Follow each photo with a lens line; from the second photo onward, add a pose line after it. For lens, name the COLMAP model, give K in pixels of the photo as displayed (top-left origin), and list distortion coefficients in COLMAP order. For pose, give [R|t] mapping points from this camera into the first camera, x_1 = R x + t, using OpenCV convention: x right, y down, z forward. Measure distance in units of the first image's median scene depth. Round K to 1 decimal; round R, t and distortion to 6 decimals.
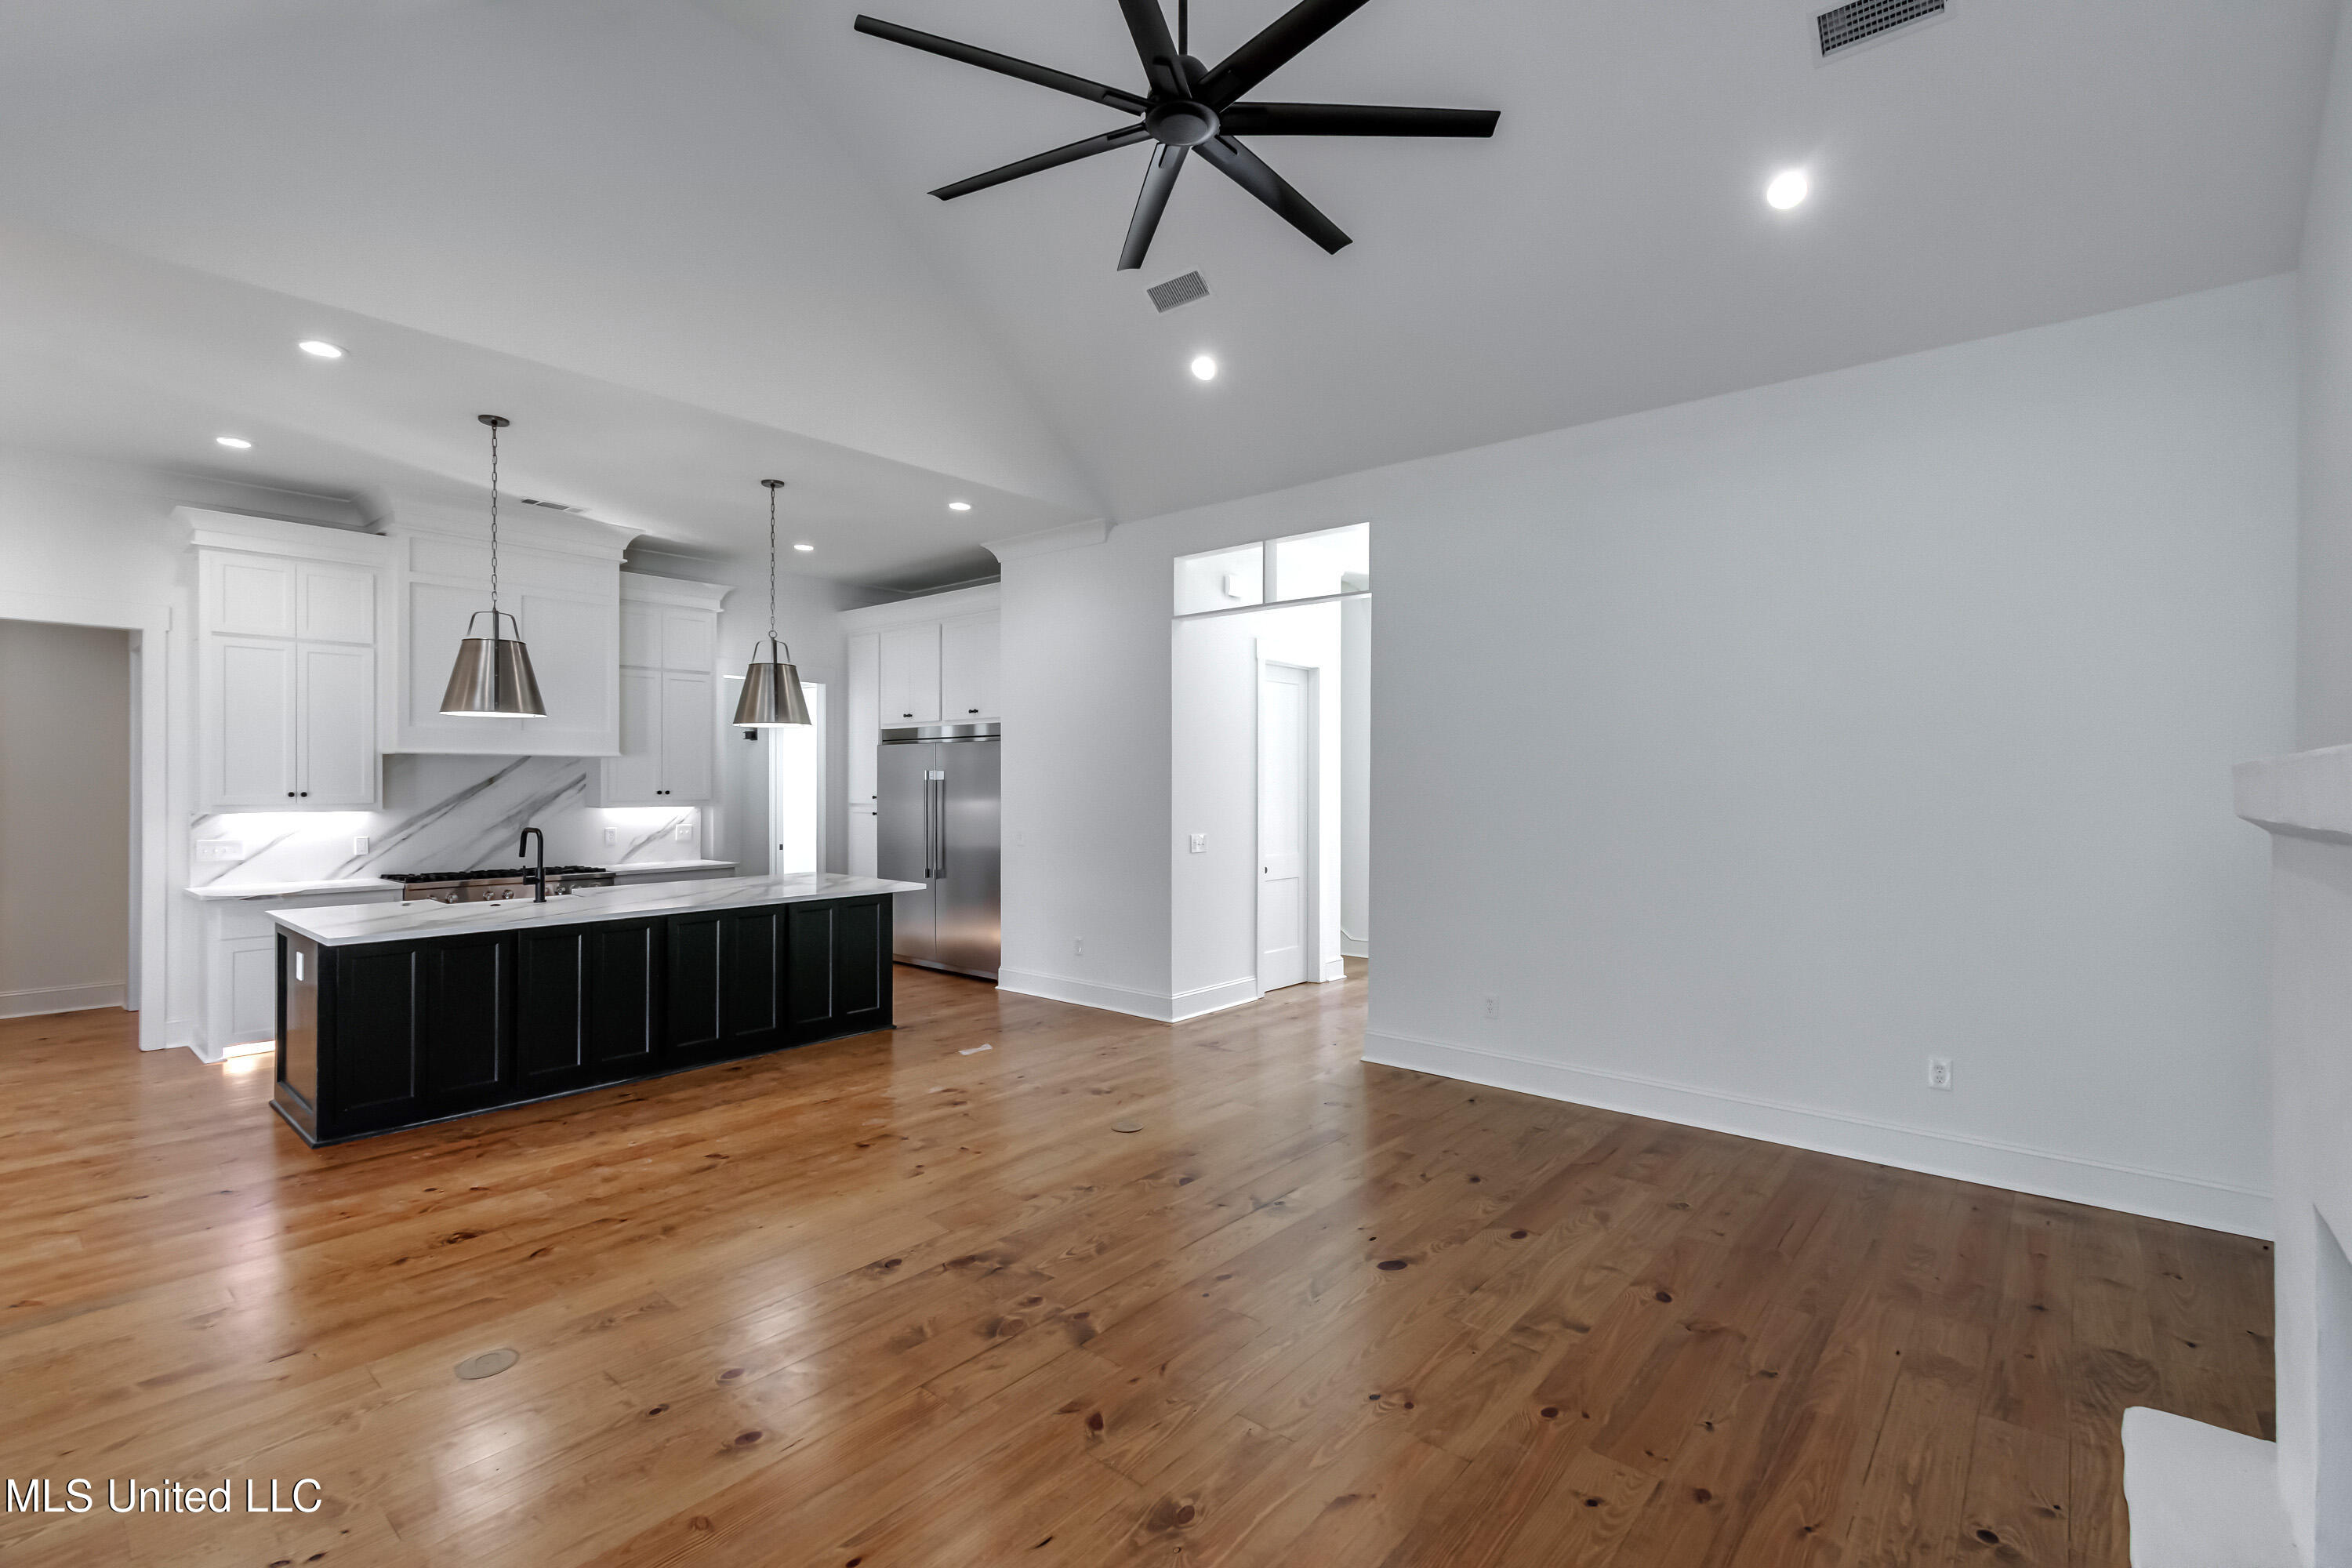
lens RADIAL K [[1052.0, 0, 1182.2], [0, 1052.0, 787.5], [0, 0, 1]] dist [0.000368, -0.000157]
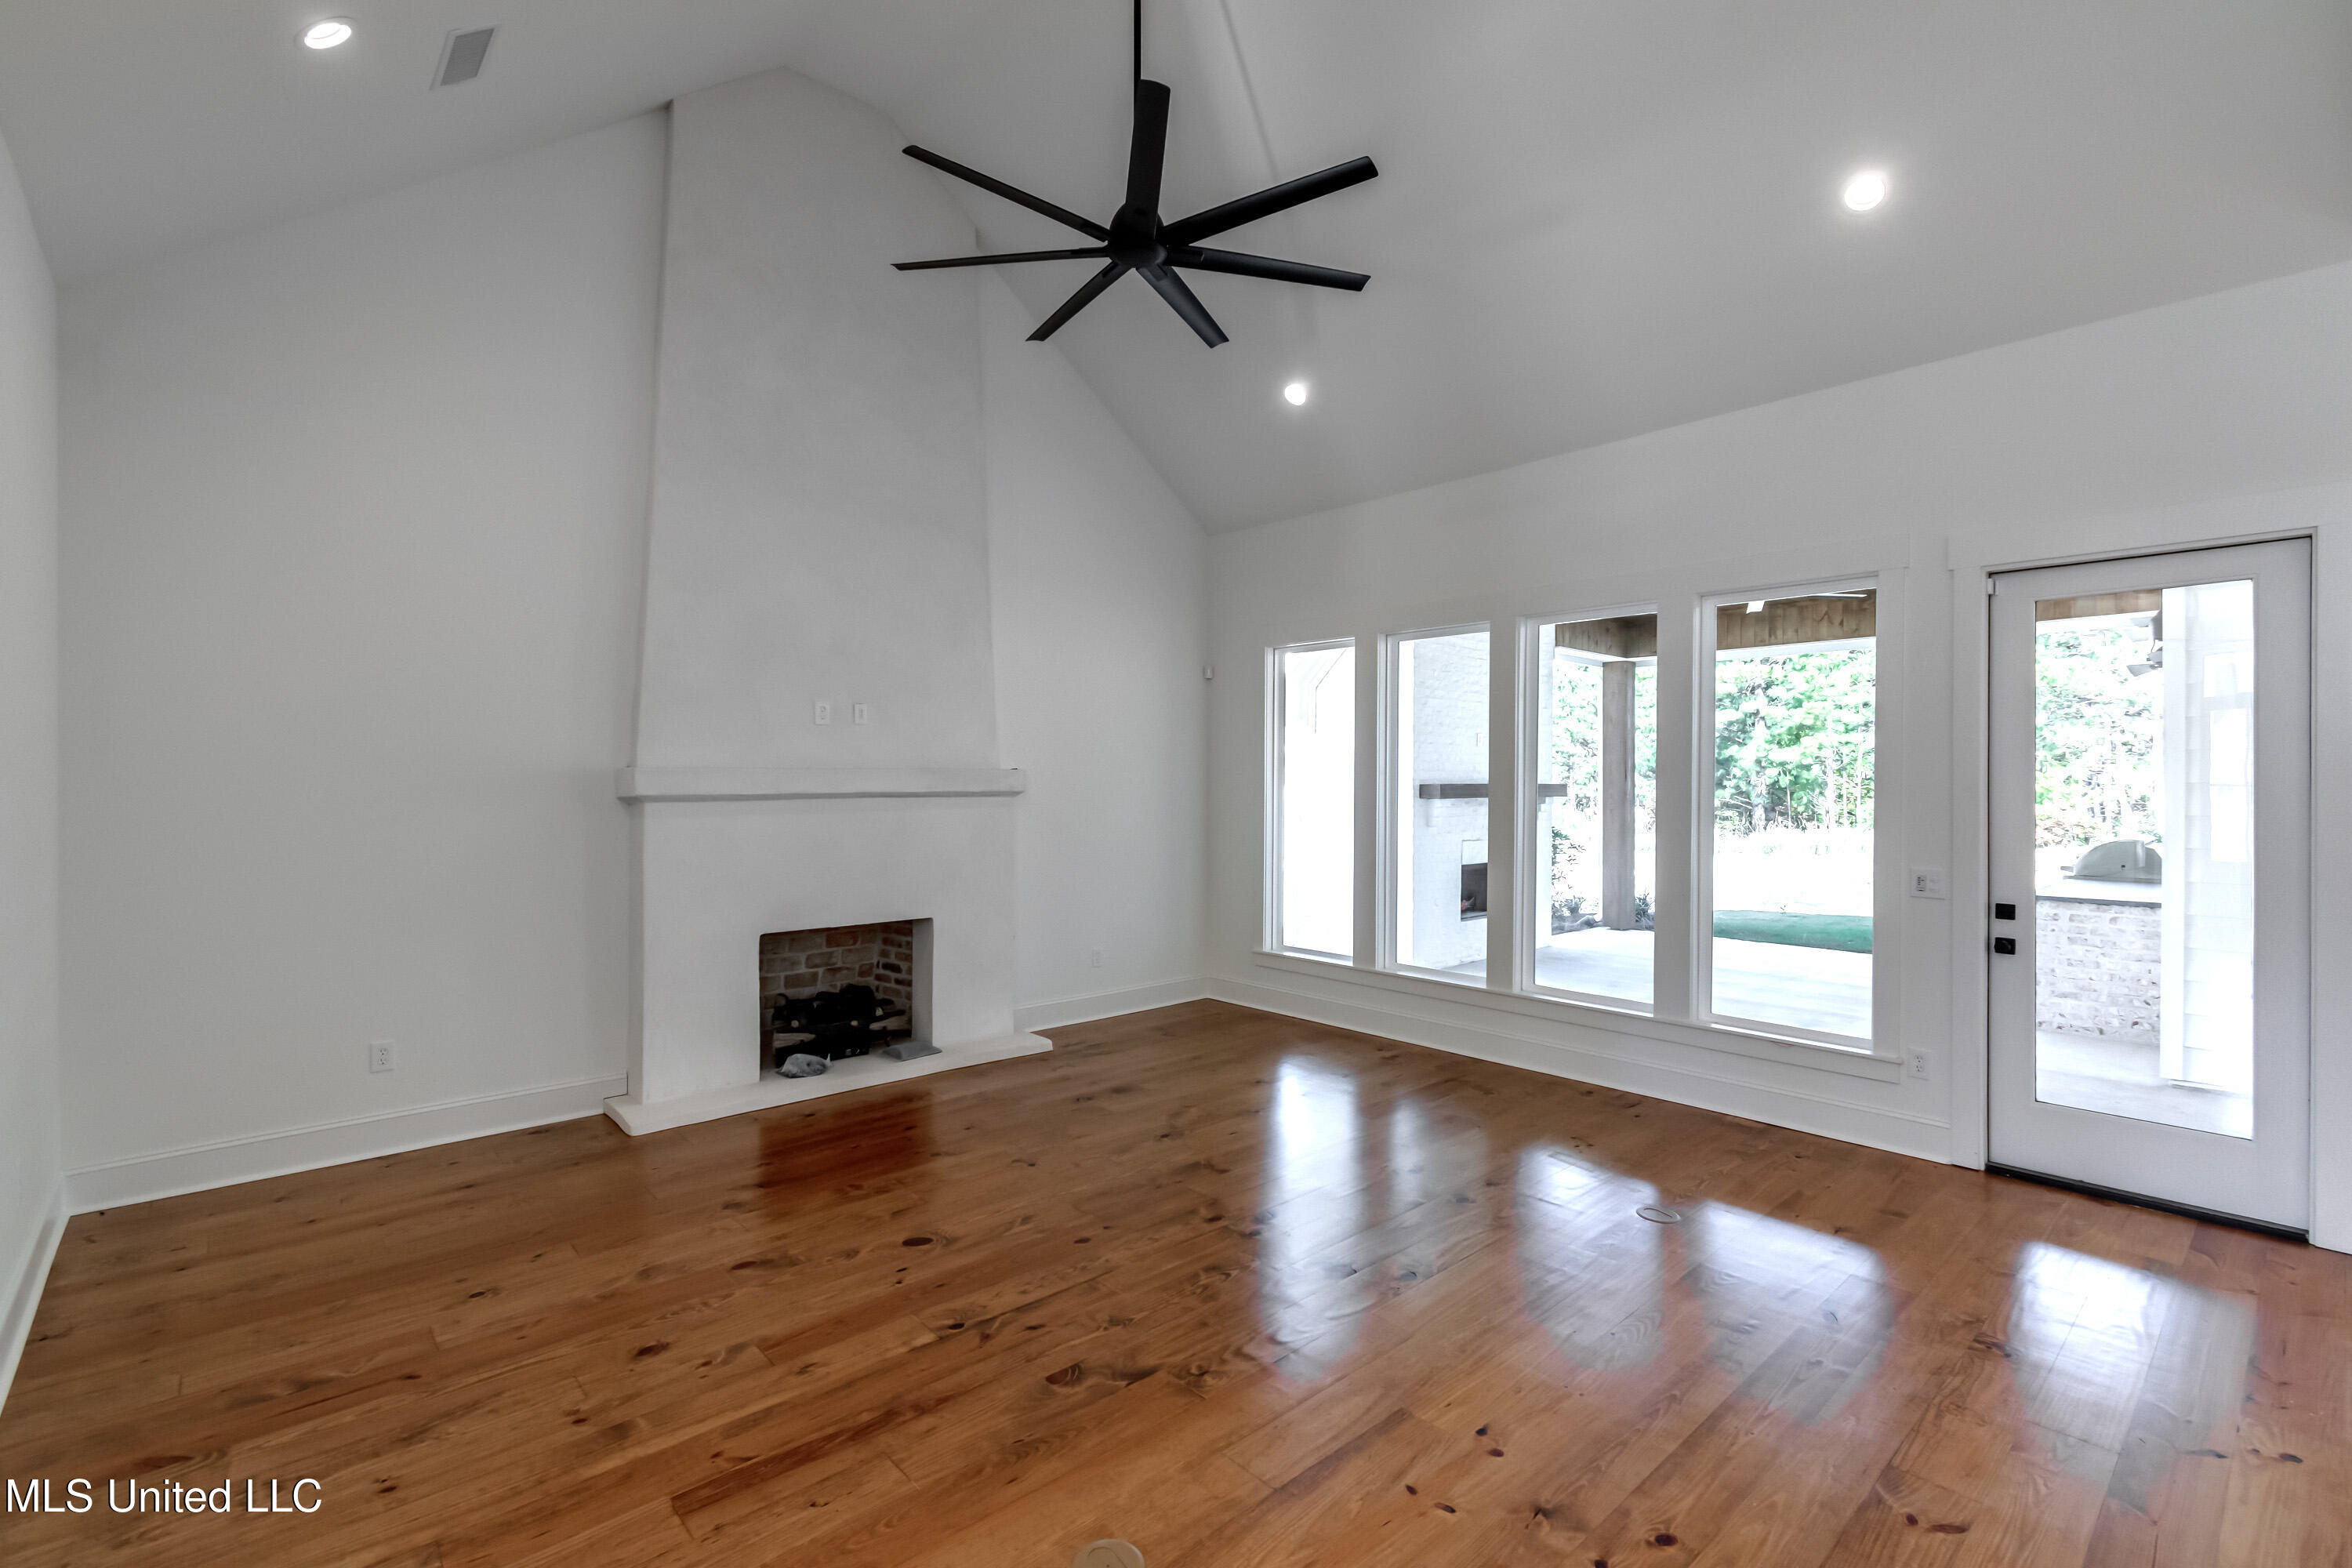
lens RADIAL K [[1040.8, 0, 1199.3], [0, 1040.8, 784.2], [0, 0, 1]] dist [0.001056, -0.000206]
pose [[-0.992855, -0.005404, 0.119201, -0.147172], [-0.004024, 0.999922, 0.011816, -0.008960], [-0.119255, 0.011252, -0.992800, 1.487037]]
